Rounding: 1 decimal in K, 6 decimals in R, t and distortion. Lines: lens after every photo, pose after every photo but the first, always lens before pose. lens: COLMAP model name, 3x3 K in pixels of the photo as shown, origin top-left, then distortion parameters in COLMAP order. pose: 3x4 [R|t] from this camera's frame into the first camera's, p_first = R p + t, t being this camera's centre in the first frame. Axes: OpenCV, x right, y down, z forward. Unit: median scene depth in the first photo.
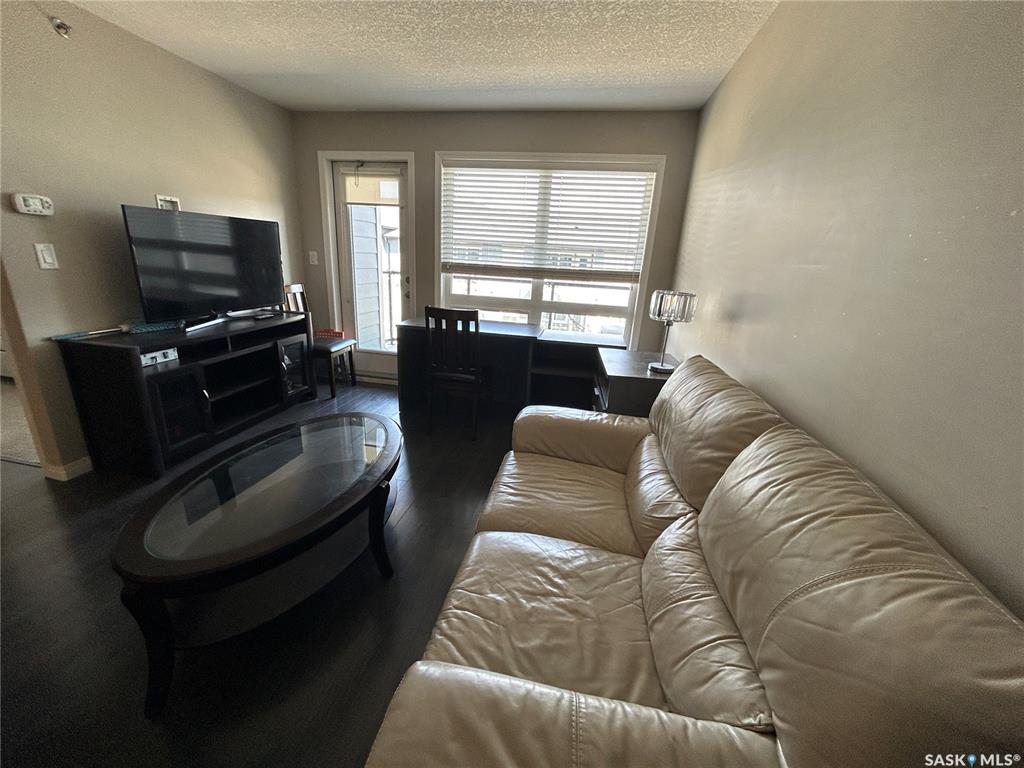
lens RADIAL K [[413.2, 0, 510.0], [0, 413.2, 384.5], [0, 0, 1]] dist [-0.001042, 0.000076]
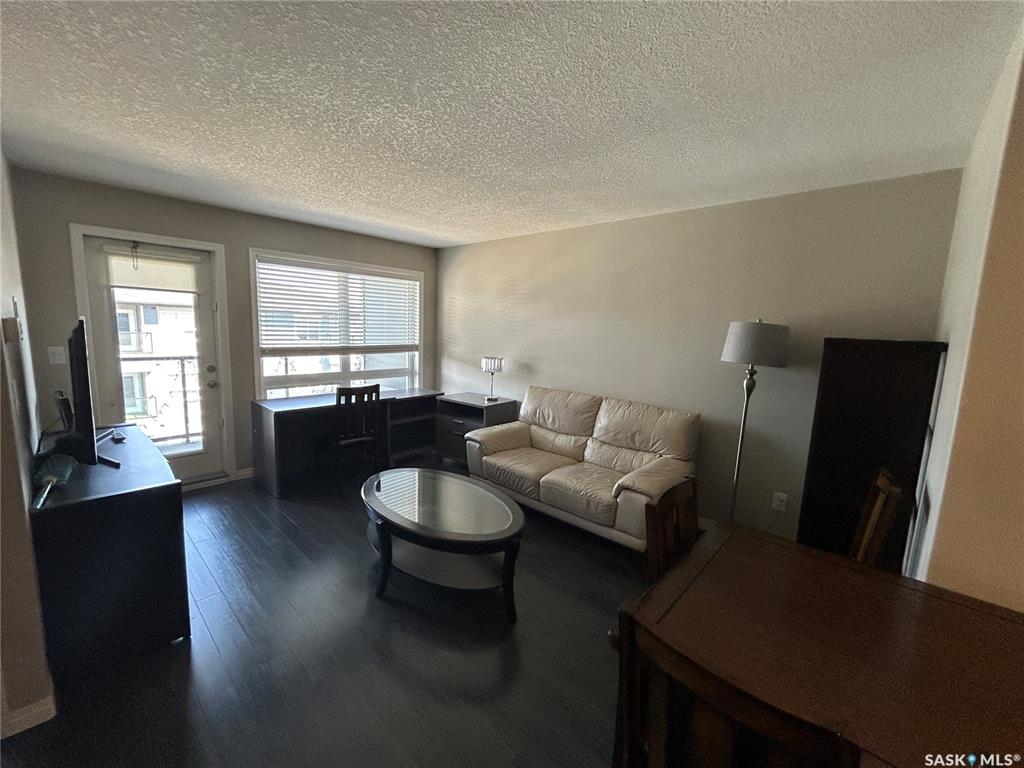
lens RADIAL K [[413.2, 0, 506.9], [0, 413.2, 384.9], [0, 0, 1]] dist [-0.001042, 0.000076]
pose [[0.535991, -0.152003, 0.830427, -0.747176], [0.248867, 0.968395, 0.016628, -0.074690], [-0.806708, 0.197753, 0.556880, -0.053462]]
